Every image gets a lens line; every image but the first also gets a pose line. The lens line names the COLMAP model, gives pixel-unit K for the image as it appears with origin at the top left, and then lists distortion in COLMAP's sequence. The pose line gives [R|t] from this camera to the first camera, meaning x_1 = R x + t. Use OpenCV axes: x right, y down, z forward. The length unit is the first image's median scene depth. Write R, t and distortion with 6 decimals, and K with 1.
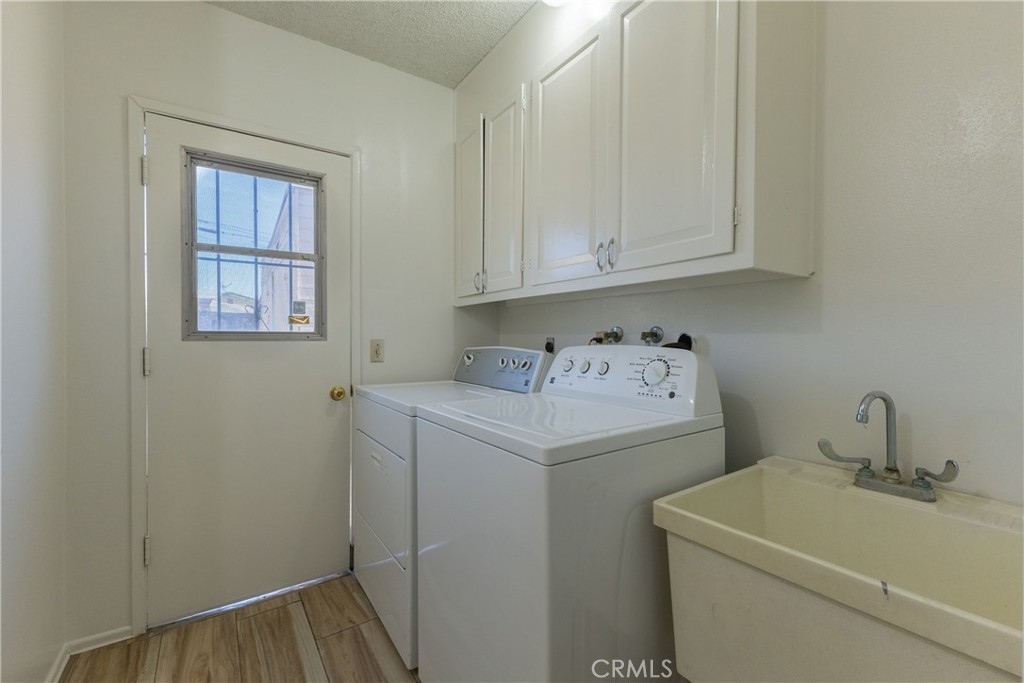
lens RADIAL K [[441.2, 0, 517.6], [0, 441.2, 341.4], [0, 0, 1]] dist [0.003572, -0.001204]
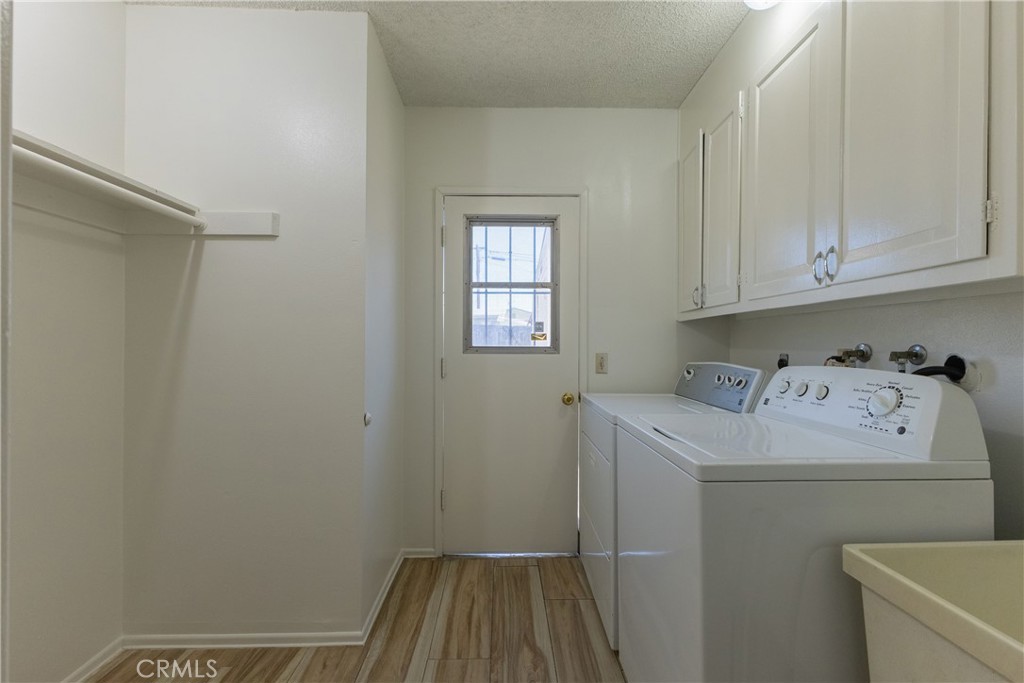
lens RADIAL K [[441.2, 0, 509.2], [0, 441.2, 343.1], [0, 0, 1]] dist [0.003572, -0.001204]
pose [[0.831102, 0.002134, -0.556115, 0.137542], [-0.009522, 0.999901, -0.010393, -0.020269], [0.556038, 0.013933, 0.831040, -0.079072]]
